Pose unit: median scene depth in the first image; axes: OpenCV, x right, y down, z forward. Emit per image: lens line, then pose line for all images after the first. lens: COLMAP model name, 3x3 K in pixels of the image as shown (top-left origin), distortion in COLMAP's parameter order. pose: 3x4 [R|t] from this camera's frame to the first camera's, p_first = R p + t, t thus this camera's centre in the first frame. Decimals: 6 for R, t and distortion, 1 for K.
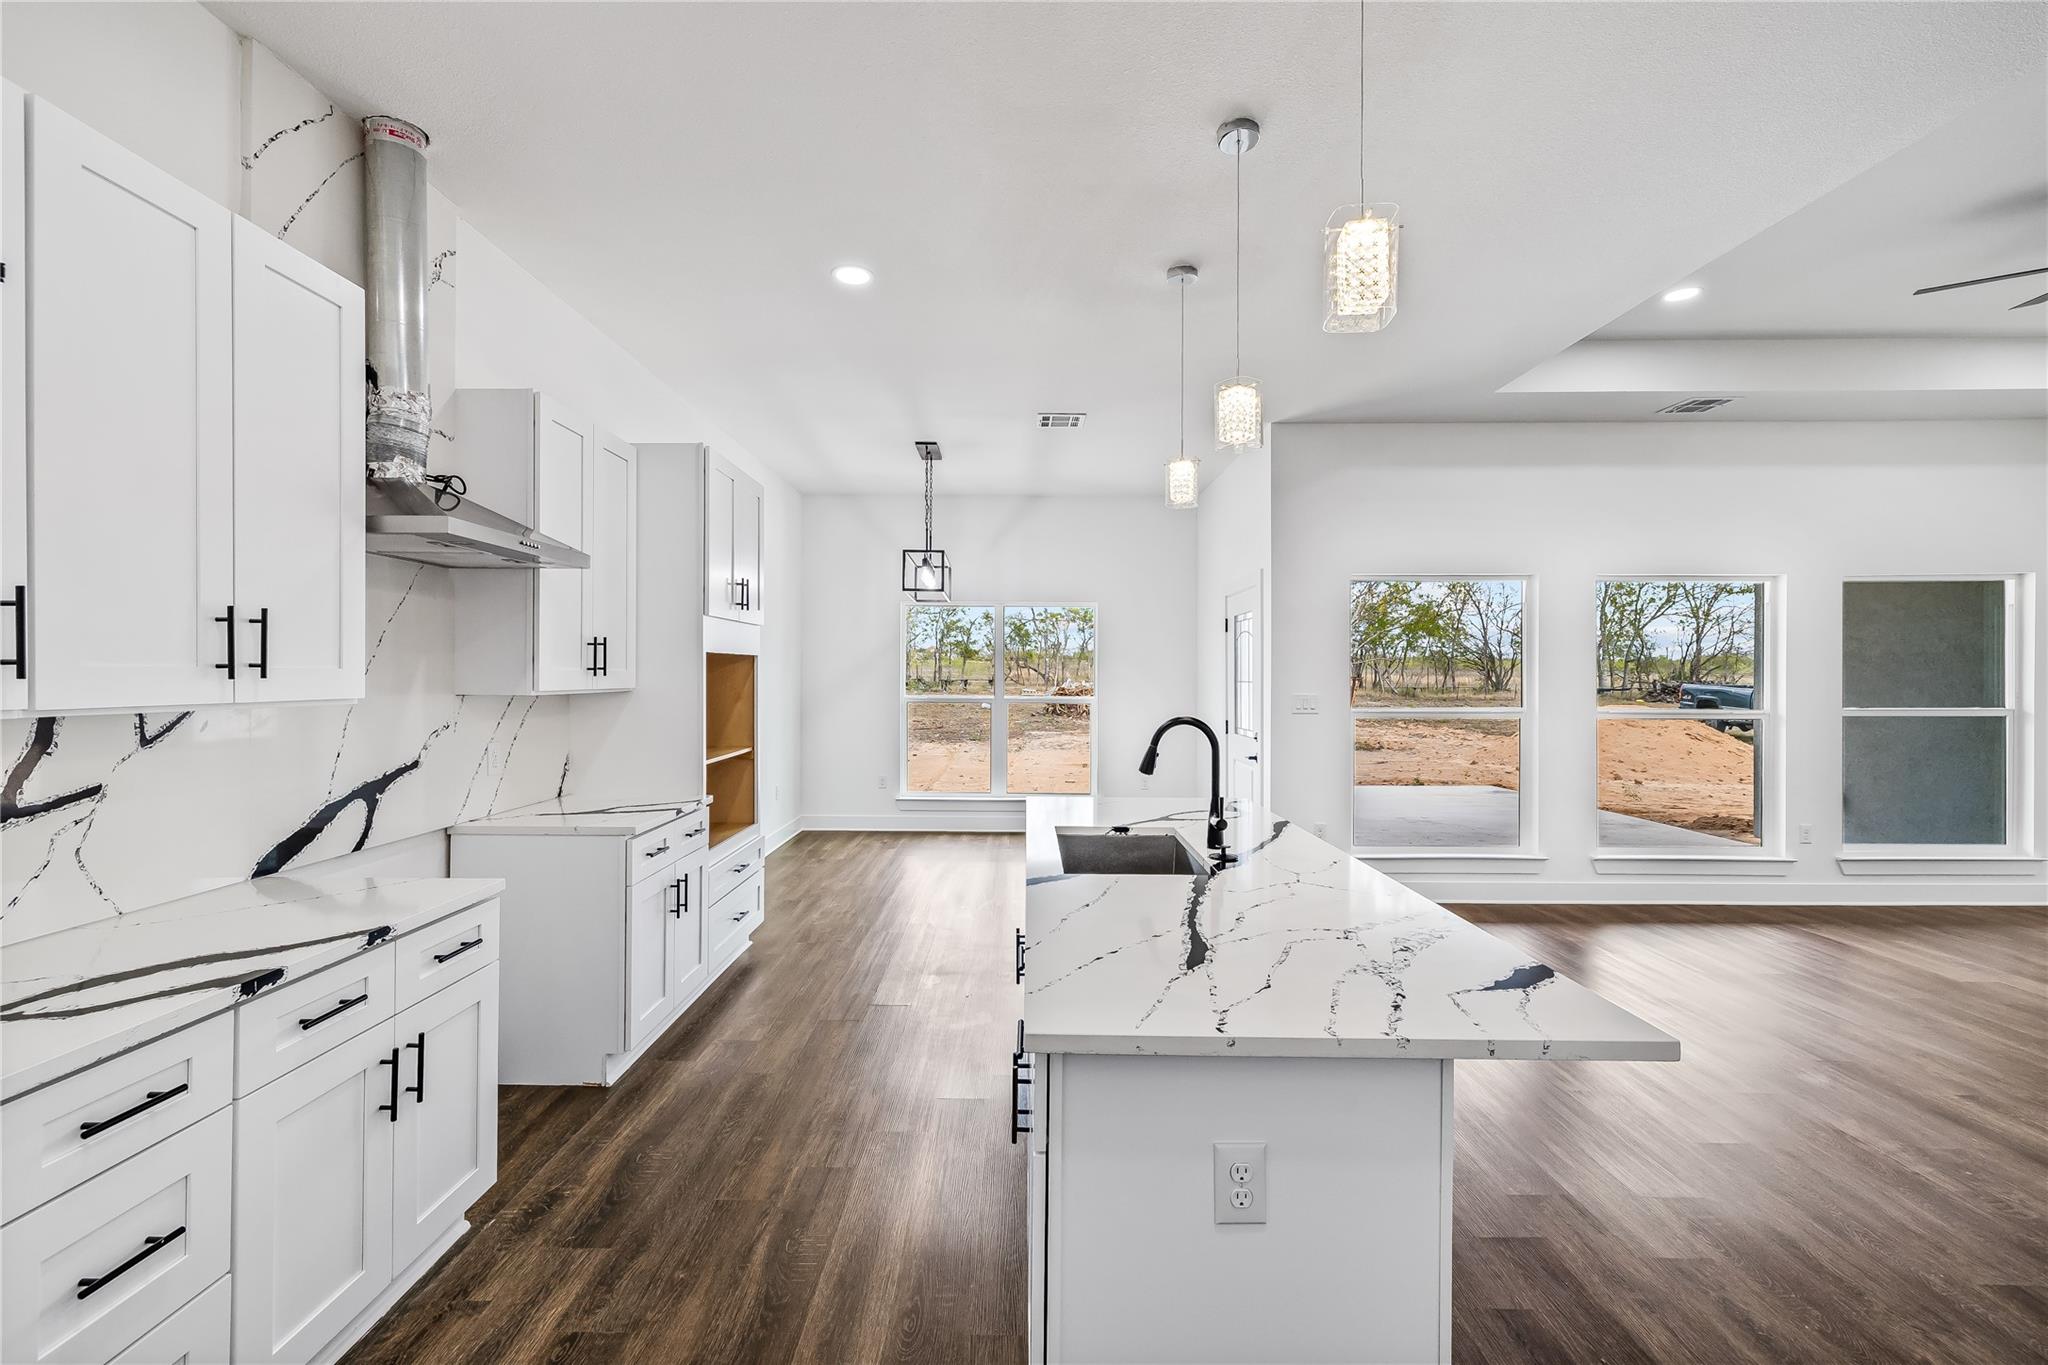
lens RADIAL K [[870.9, 0, 1011.1], [0, 870.9, 673.4], [0, 0, 1]] dist [0.002881, 0.000604]
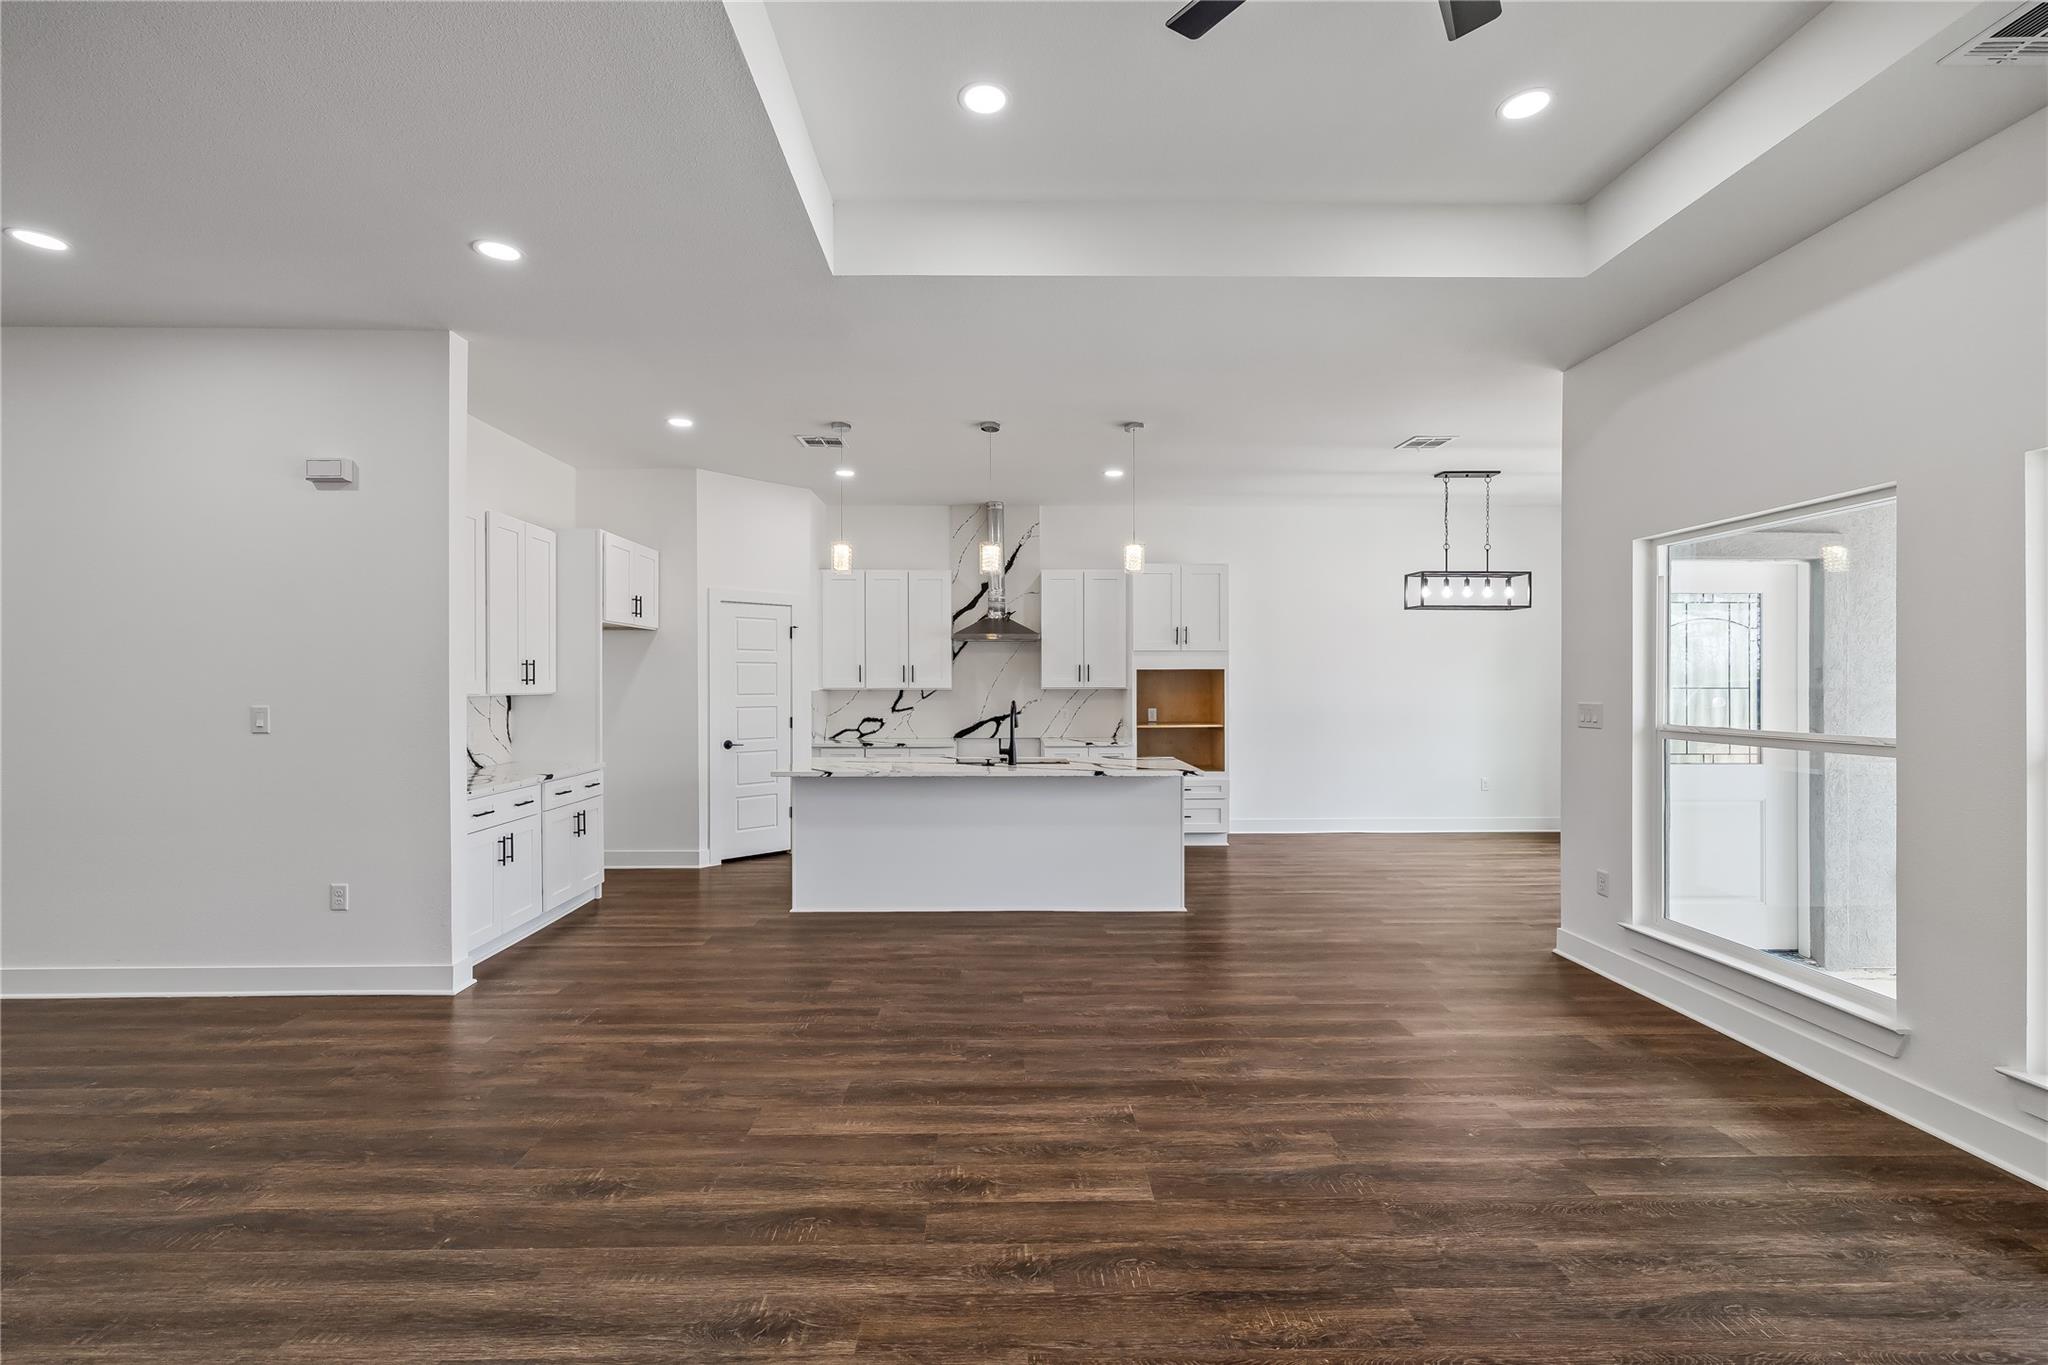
lens RADIAL K [[870.9, 0, 1011.5], [0, 870.9, 691.3], [0, 0, 1]] dist [0.002881, 0.000604]
pose [[0.023372, 0.009891, -0.999678, 1.028996], [0.002672, 0.999947, 0.009956, 0.002944], [0.999723, -0.002903, 0.023344, 0.434127]]
